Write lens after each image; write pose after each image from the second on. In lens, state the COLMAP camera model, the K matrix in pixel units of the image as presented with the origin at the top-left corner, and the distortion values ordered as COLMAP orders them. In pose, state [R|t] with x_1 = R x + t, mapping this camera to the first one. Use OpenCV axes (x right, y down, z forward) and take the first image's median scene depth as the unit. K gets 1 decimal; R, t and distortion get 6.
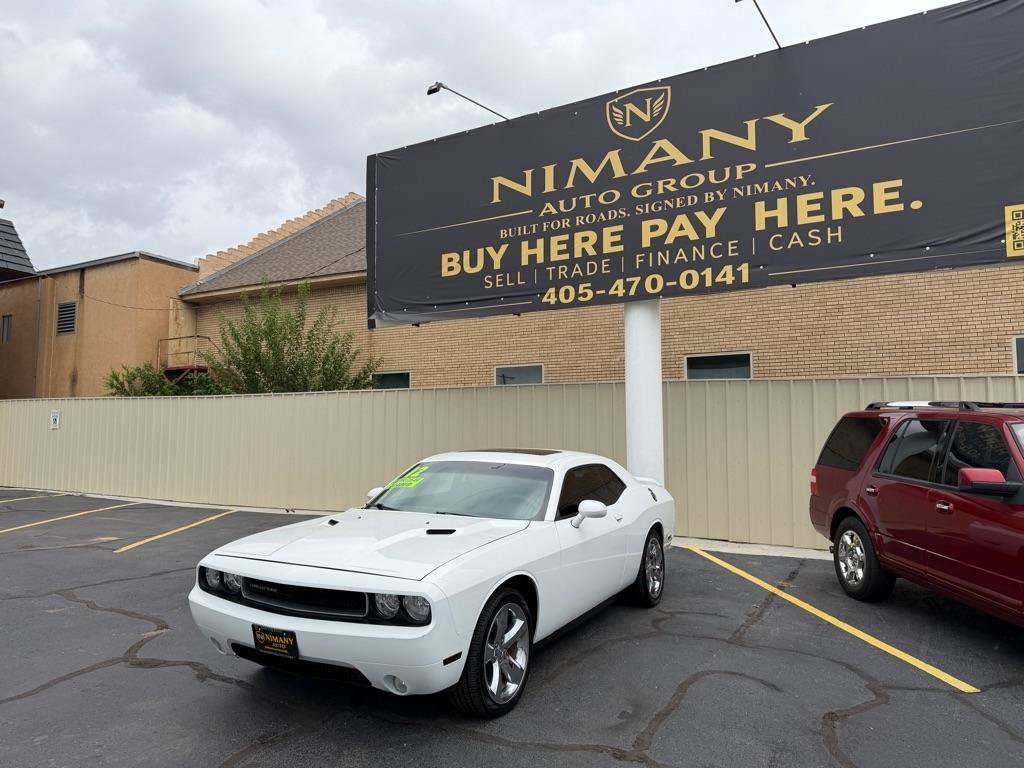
lens RADIAL K [[711.9, 0, 514.7], [0, 711.9, 381.6], [0, 0, 1]] dist [0.113031, -0.178893]
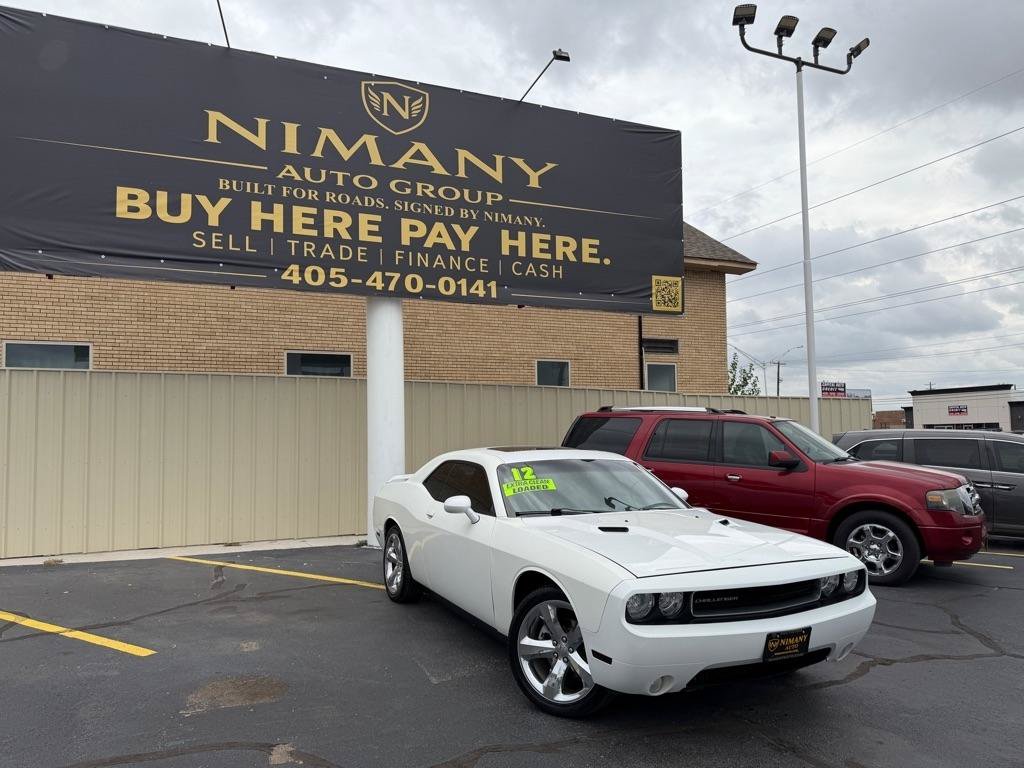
lens RADIAL K [[711.9, 0, 506.0], [0, 711.9, 386.1], [0, 0, 1]] dist [0.106826, -0.162843]
pose [[0.594901, 0.046362, 0.802461, -0.535912], [-0.052132, 0.998459, -0.019038, 0.020754], [-0.802106, -0.030508, 0.596401, 0.293716]]
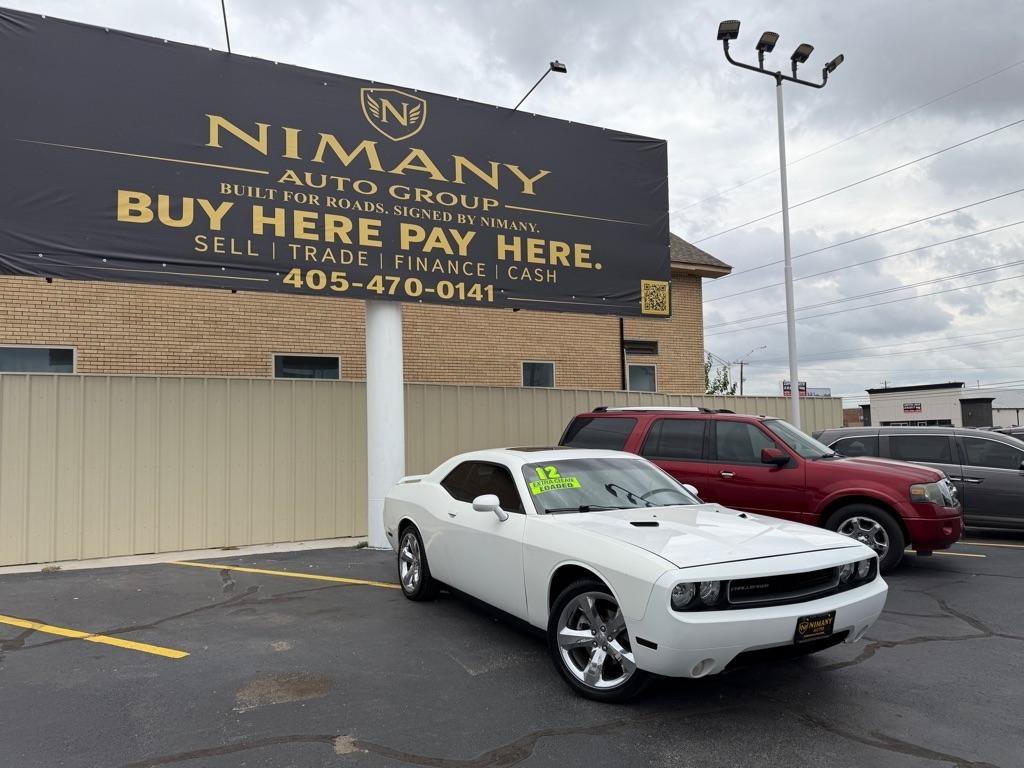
lens RADIAL K [[711.9, 0, 514.7], [0, 711.9, 381.6], [0, 0, 1]] dist [0.113031, -0.178893]
pose [[0.547043, 0.048866, 0.835677, -0.581153], [-0.045321, 0.998559, -0.028724, 0.021476], [-0.835877, -0.022160, 0.548470, 0.318073]]
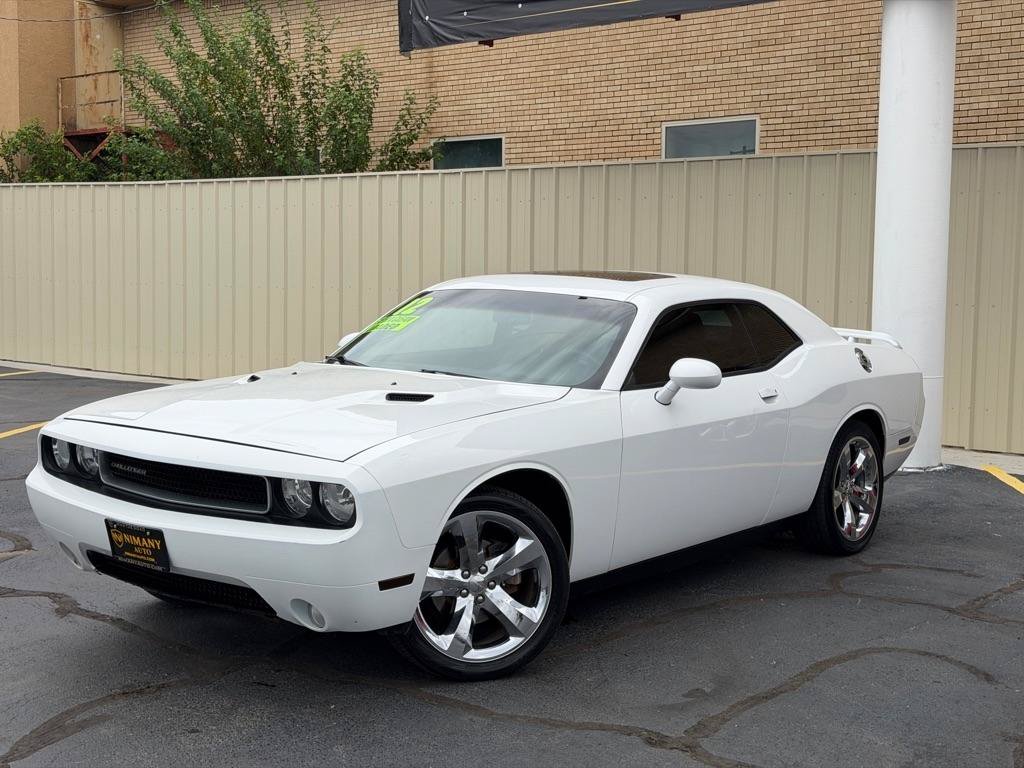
lens RADIAL K [[1422.6, 0, 513.1], [0, 1422.6, 387.8], [0, 0, 1]] dist [0.206624, -0.416783]
pose [[0.984295, 0.022295, -0.175117, 0.088520], [0.005620, 0.987533, 0.157313, 0.005777], [0.176441, -0.155826, 0.971898, -0.072138]]
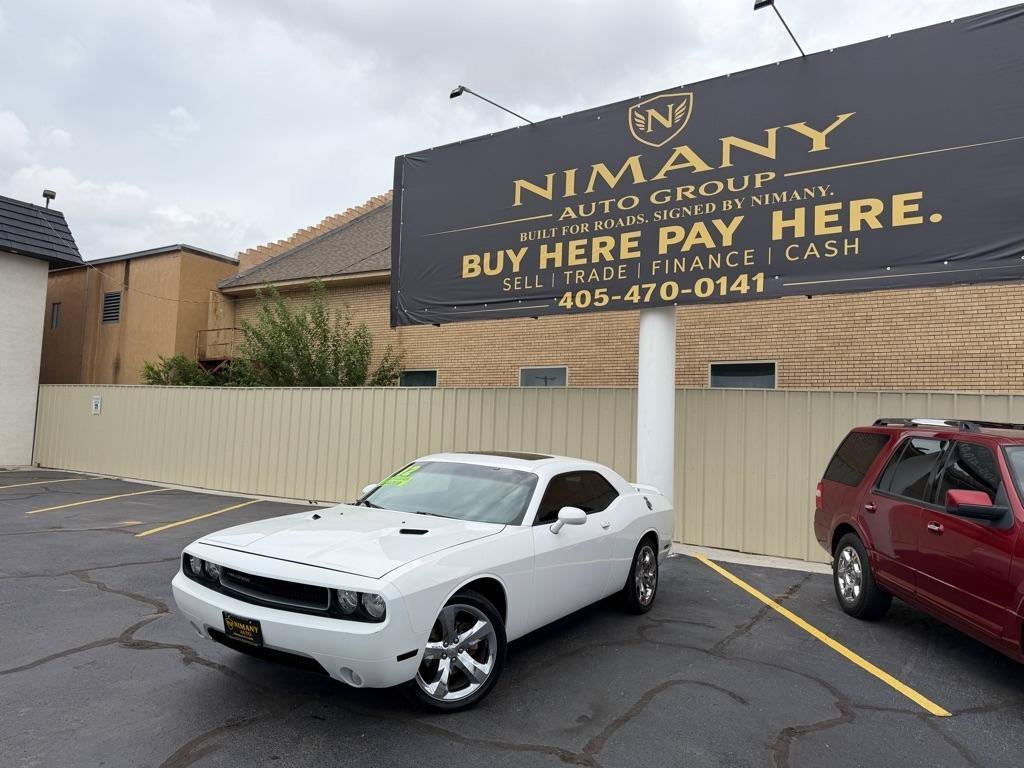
lens RADIAL K [[712.9, 0, 519.8], [0, 712.9, 385.6], [0, 0, 1]] dist [0.114406, -0.191306]
pose [[0.998186, 0.032367, -0.050769, 0.042345], [-0.032021, 0.999458, 0.007613, -0.005894], [0.050988, -0.005973, 0.998681, -0.009016]]
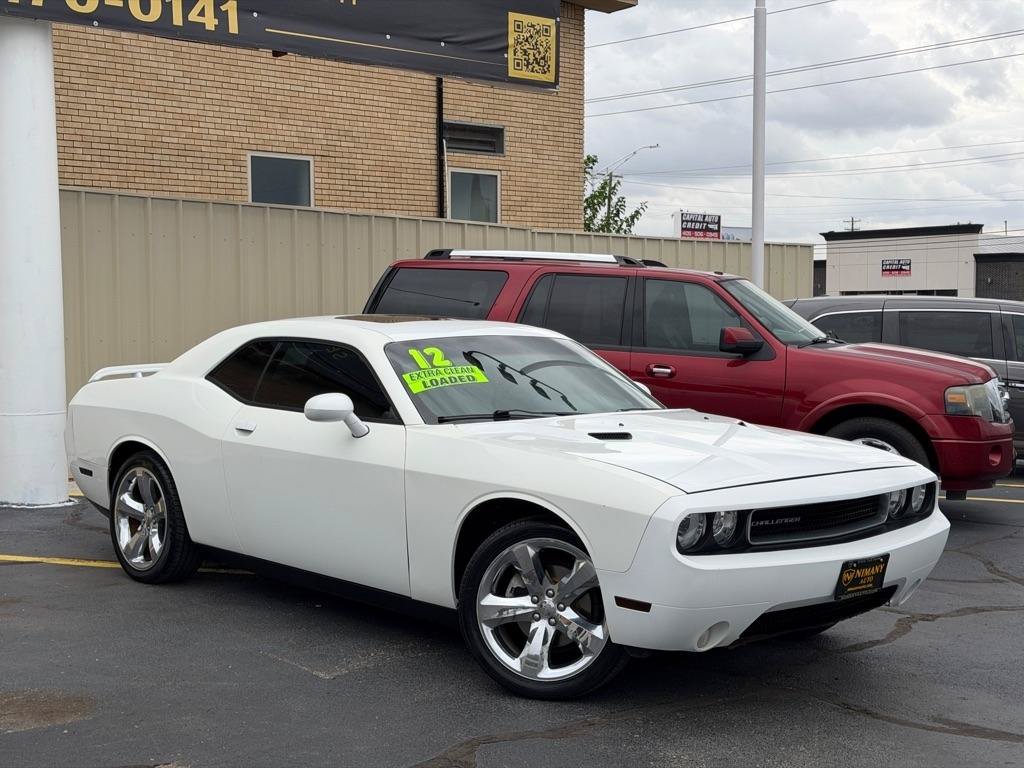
lens RADIAL K [[1422.6, 0, 513.1], [0, 1422.6, 387.8], [0, 0, 1]] dist [0.206624, -0.416783]
pose [[0.324494, -0.057604, 0.944132, -0.710289], [-0.076768, 0.993247, 0.086985, 0.029469], [-0.942767, -0.100705, 0.317881, 0.355286]]
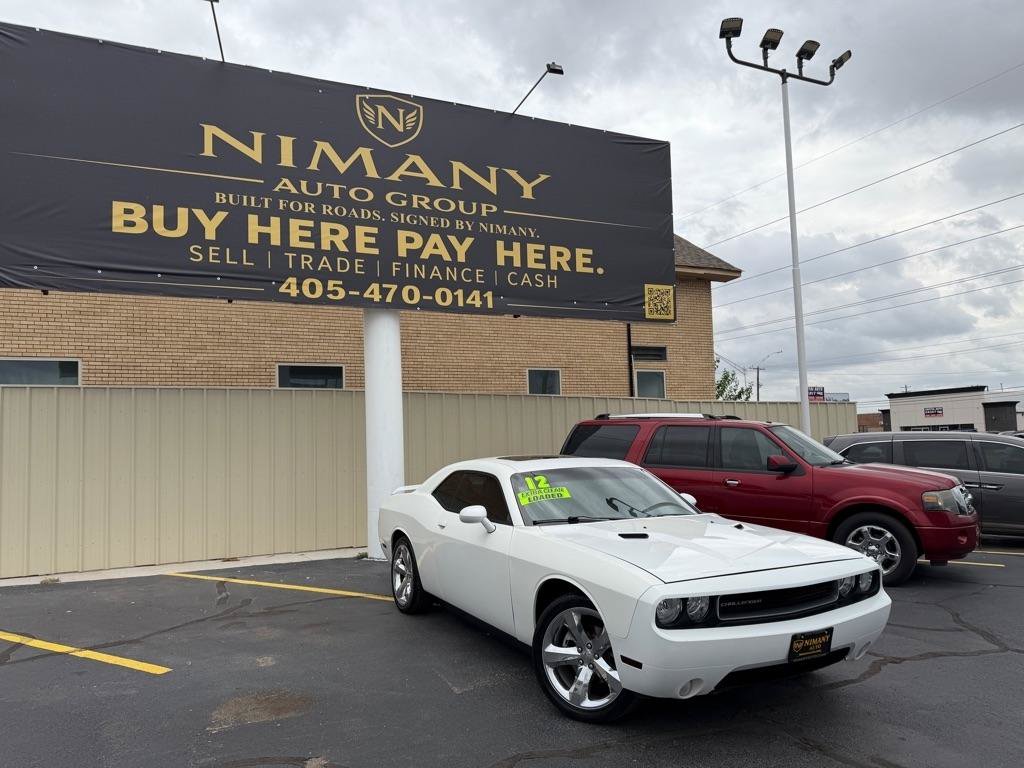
lens RADIAL K [[712.0, 0, 508.0], [0, 712.0, 386.5], [0, 0, 1]] dist [0.108279, -0.165487]
pose [[0.572178, 0.046893, 0.818788, -0.555023], [-0.036155, 0.998836, -0.031940, 0.020894], [-0.819332, -0.011328, 0.573207, 0.309905]]
